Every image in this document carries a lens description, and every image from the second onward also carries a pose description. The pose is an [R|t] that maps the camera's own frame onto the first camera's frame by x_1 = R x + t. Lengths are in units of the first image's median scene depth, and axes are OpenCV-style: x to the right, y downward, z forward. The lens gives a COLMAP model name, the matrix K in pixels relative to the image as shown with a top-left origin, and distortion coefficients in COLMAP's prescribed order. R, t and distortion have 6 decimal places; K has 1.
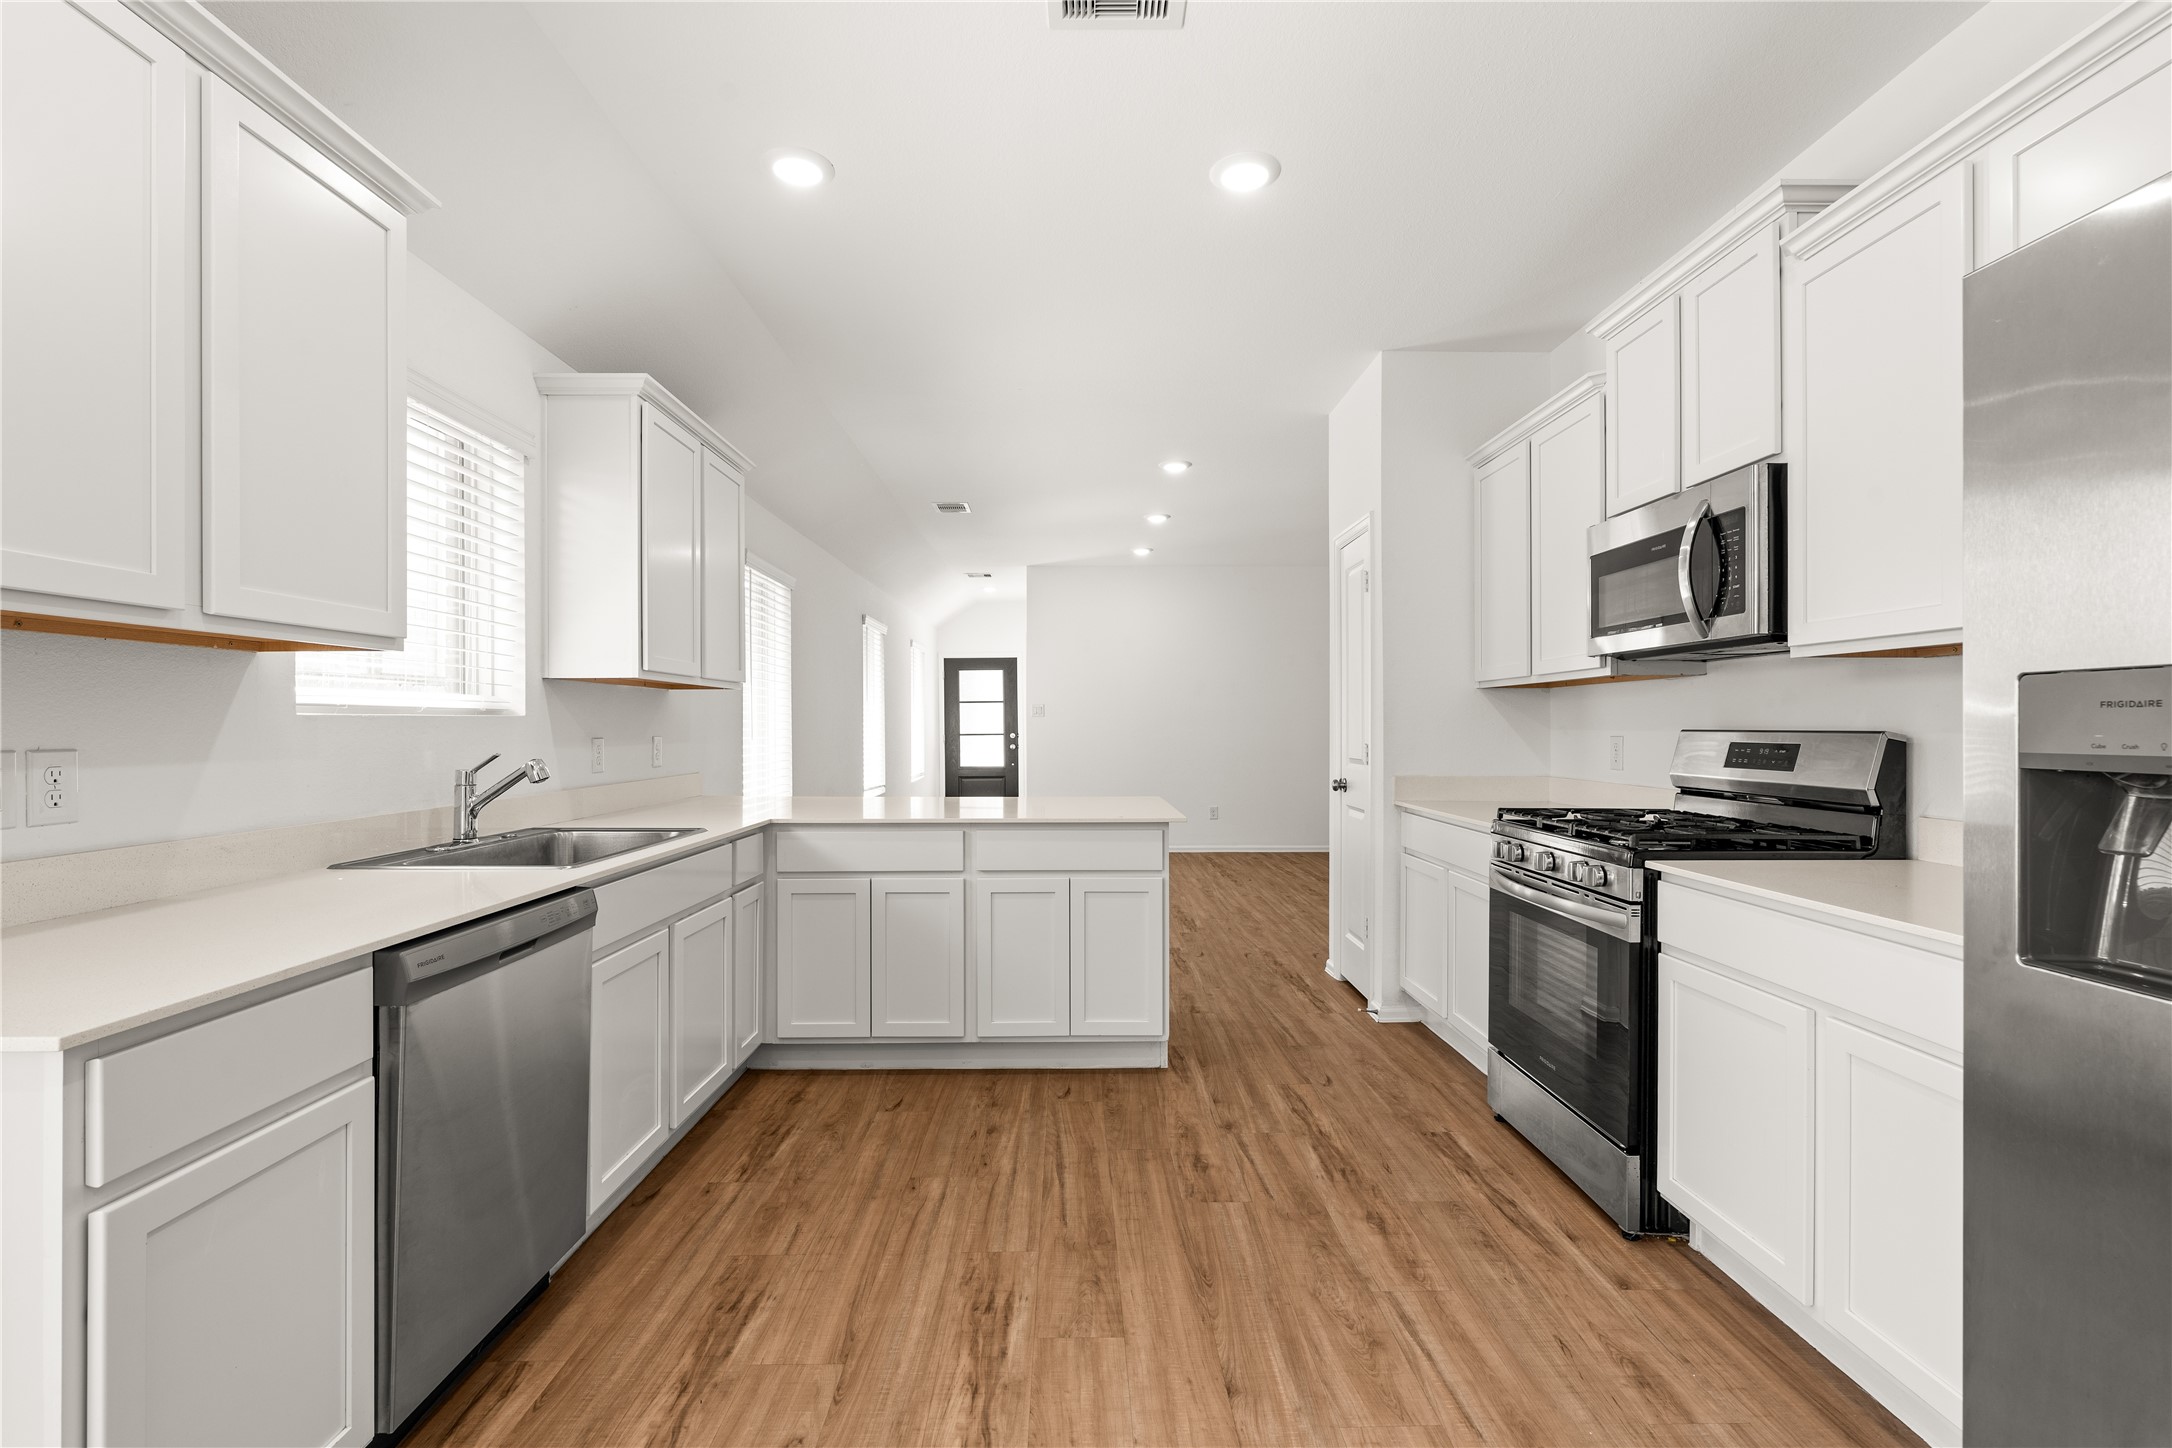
lens RADIAL K [[987.8, 0, 1086.0], [0, 987.8, 724.0], [0, 0, 1]] dist [-0.006365, 0.001194]
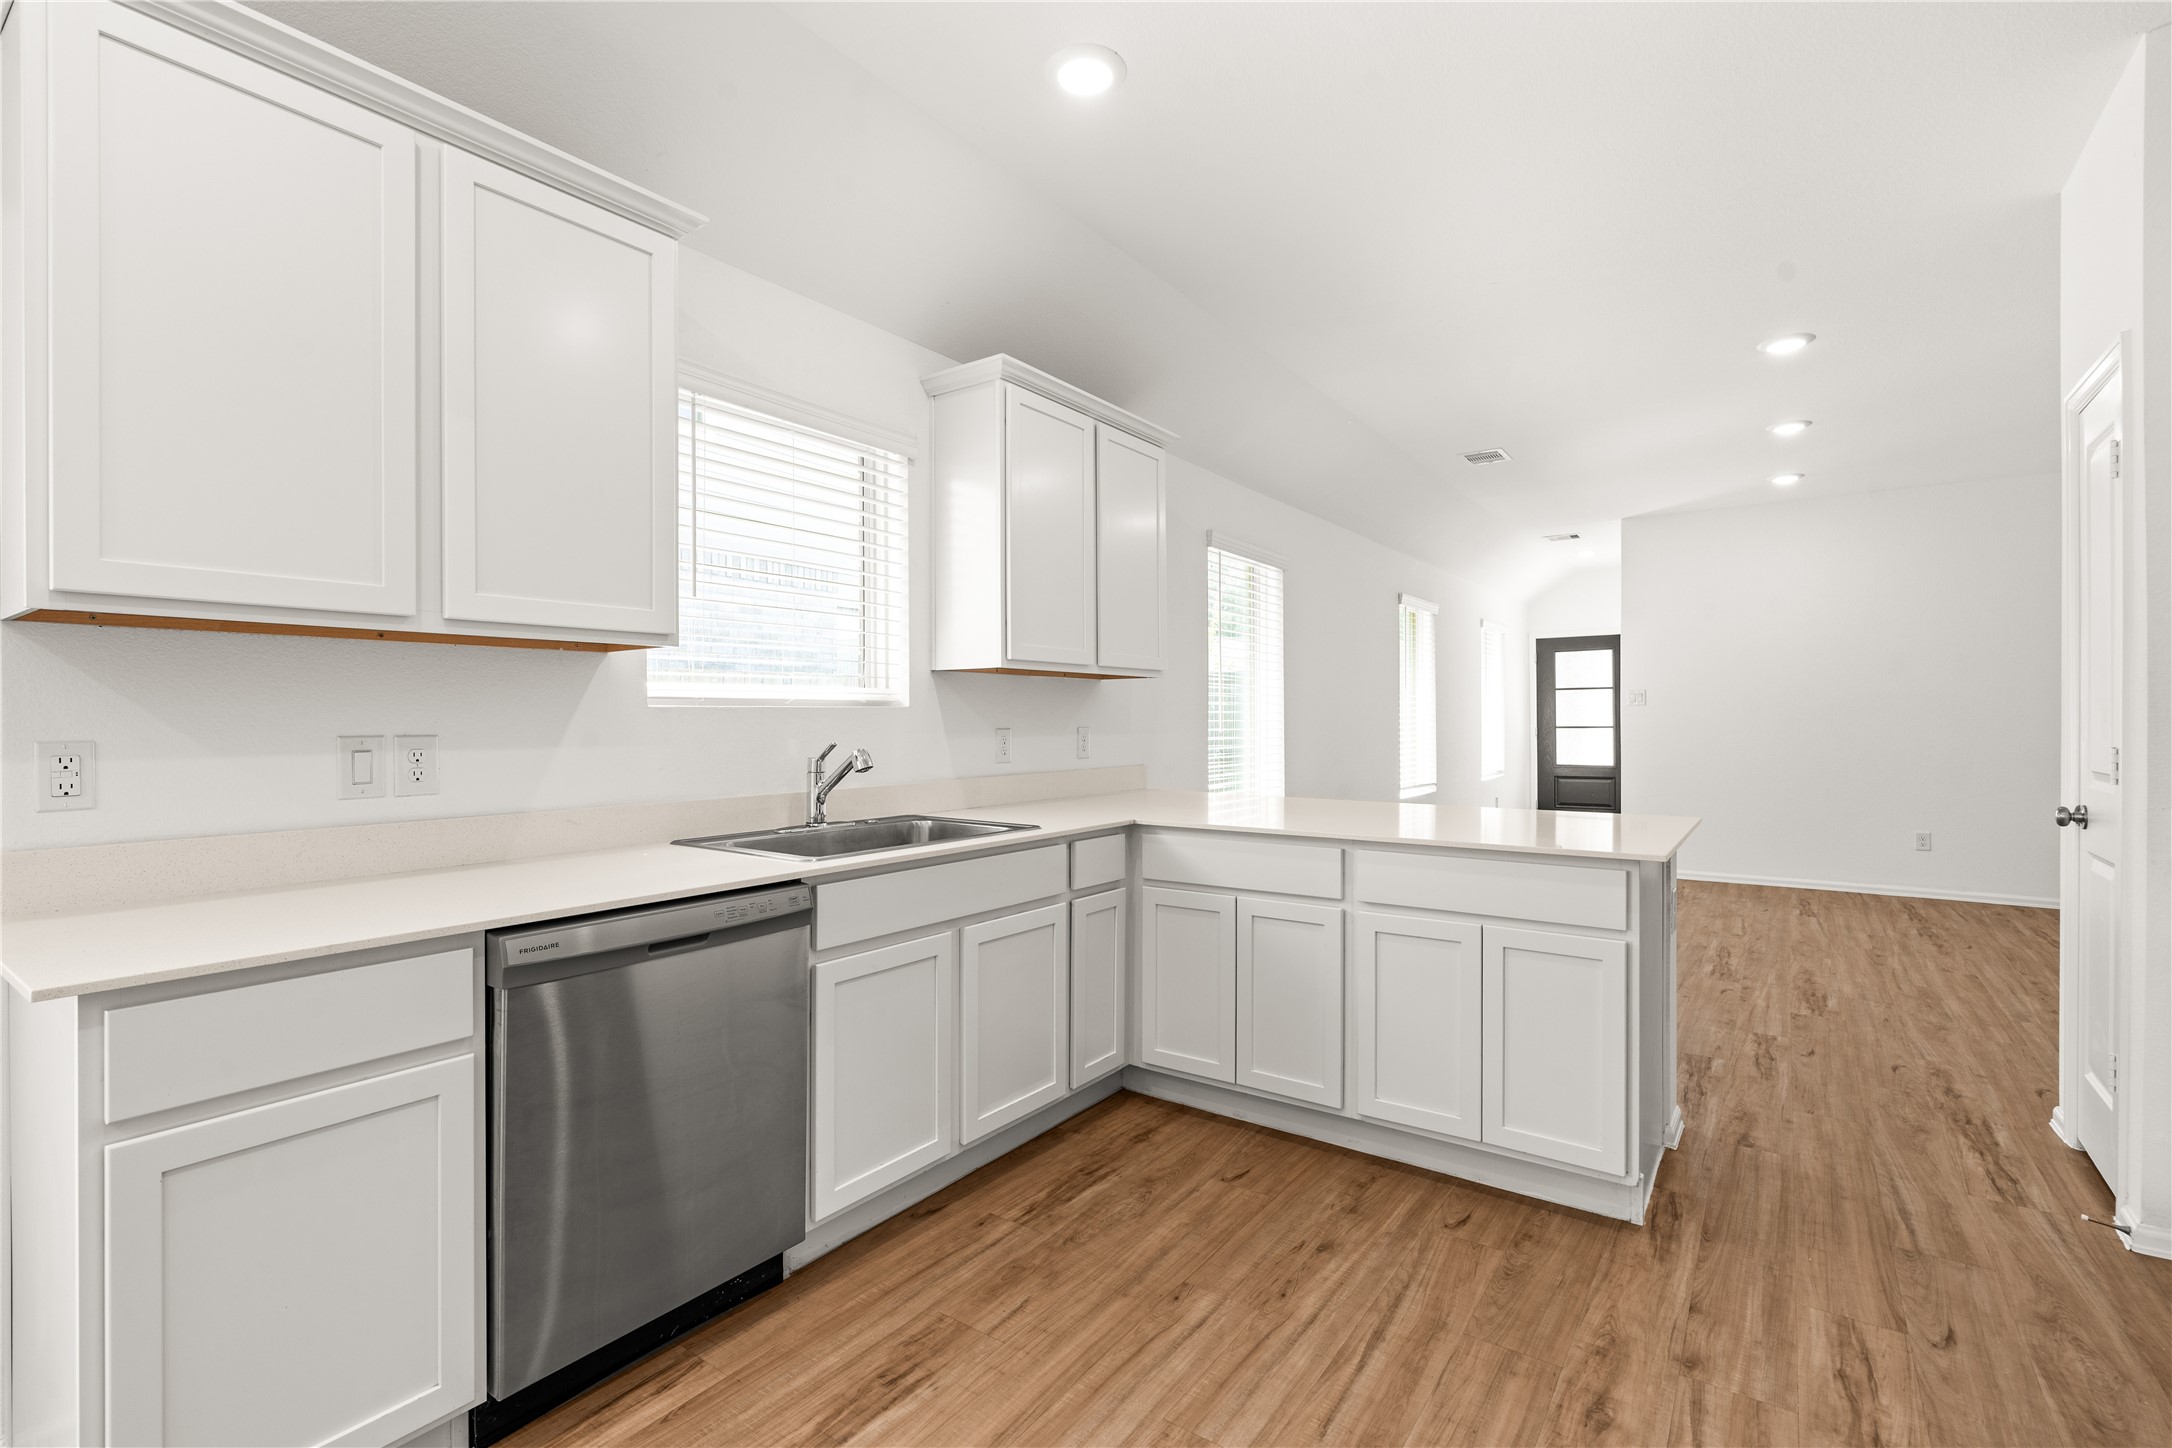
lens RADIAL K [[985.0, 0, 1076.9], [0, 985.0, 718.5], [0, 0, 1]] dist [-0.005321, 0.001236]
pose [[0.801205, -0.000370, -0.598390, 0.198747], [0.002076, 0.999996, 0.002161, 0.002033], [0.598386, -0.002974, 0.801202, 0.270991]]
